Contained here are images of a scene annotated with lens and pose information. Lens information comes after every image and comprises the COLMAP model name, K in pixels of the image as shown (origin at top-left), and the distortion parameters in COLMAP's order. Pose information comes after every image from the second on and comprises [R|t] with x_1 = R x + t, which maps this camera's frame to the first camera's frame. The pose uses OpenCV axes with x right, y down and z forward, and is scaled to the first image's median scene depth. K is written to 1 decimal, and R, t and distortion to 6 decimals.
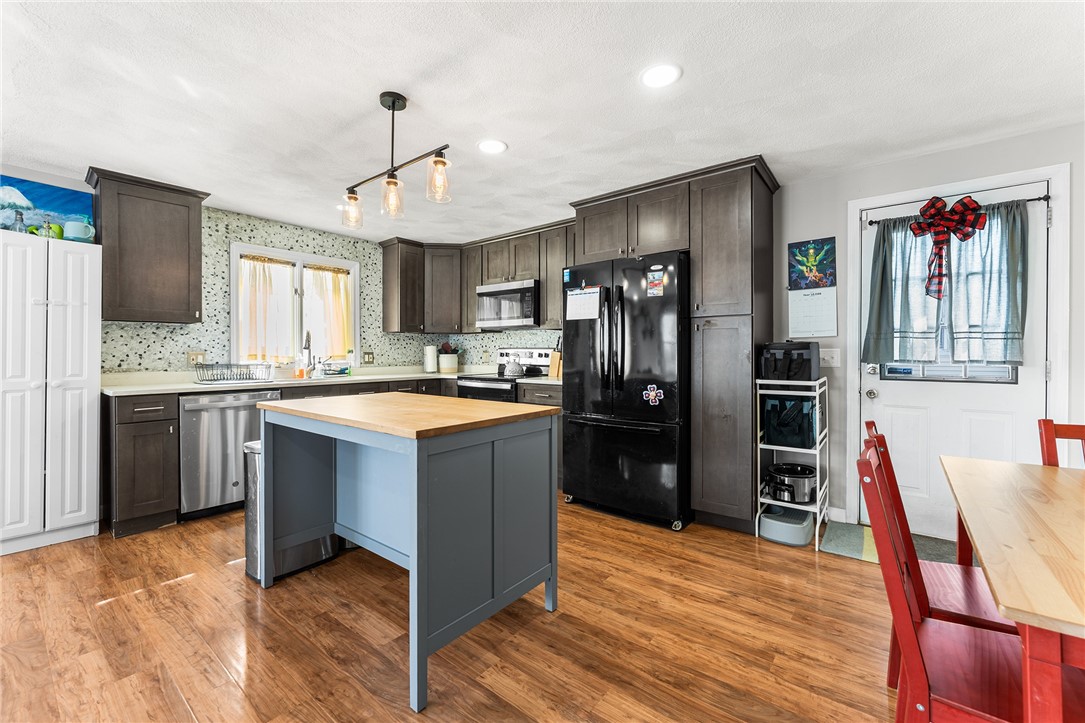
lens RADIAL K [[459.6, 0, 533.0], [0, 459.6, 354.5], [0, 0, 1]] dist [0.003557, 0.002099]
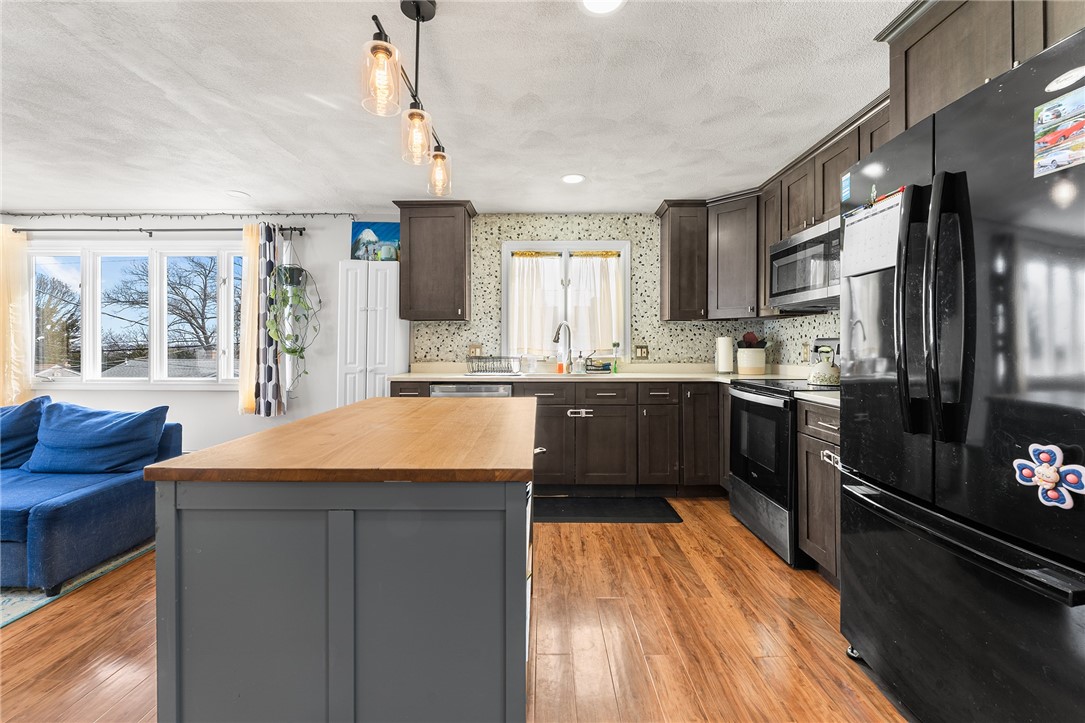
lens RADIAL K [[459.6, 0, 536.3], [0, 459.6, 349.2], [0, 0, 1]] dist [0.003557, 0.002099]
pose [[0.625639, 0.005184, -0.780095, 0.226661], [-0.002991, 0.999987, 0.004247, -0.001526], [0.780107, -0.000324, 0.625646, 0.401587]]
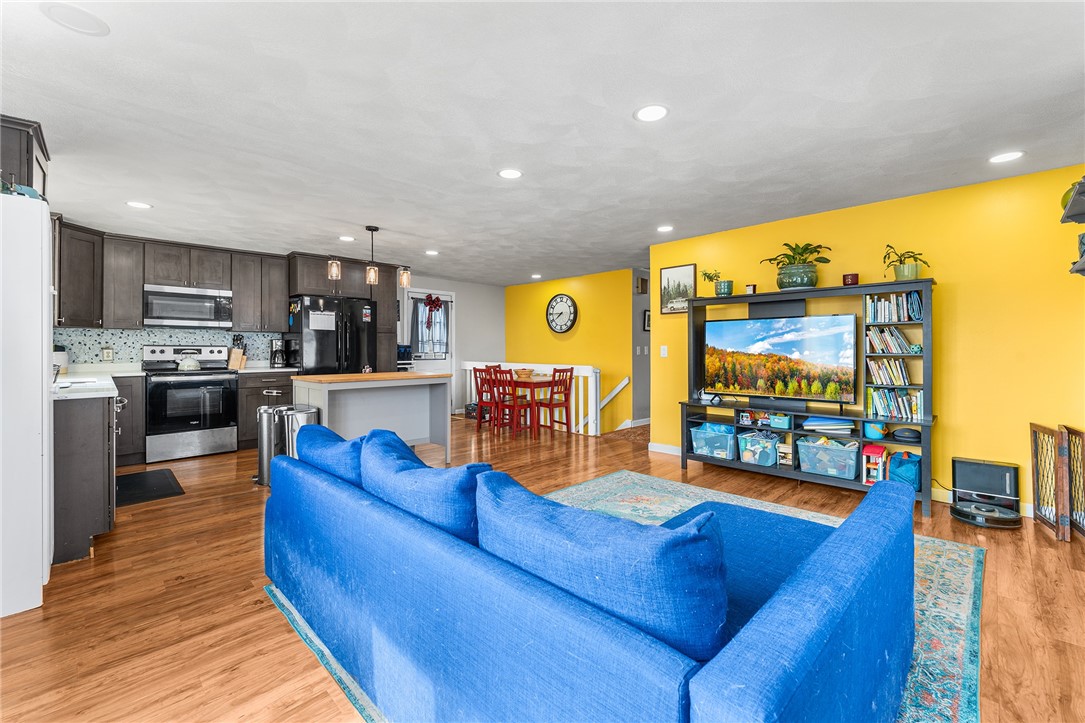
lens RADIAL K [[459.6, 0, 552.3], [0, 459.6, 352.4], [0, 0, 1]] dist [0.003557, 0.002099]
pose [[0.081560, -0.008395, 0.996633, -1.322489], [0.002427, 0.999963, 0.008225, -0.005598], [-0.996666, 0.001748, 0.081577, 0.022635]]
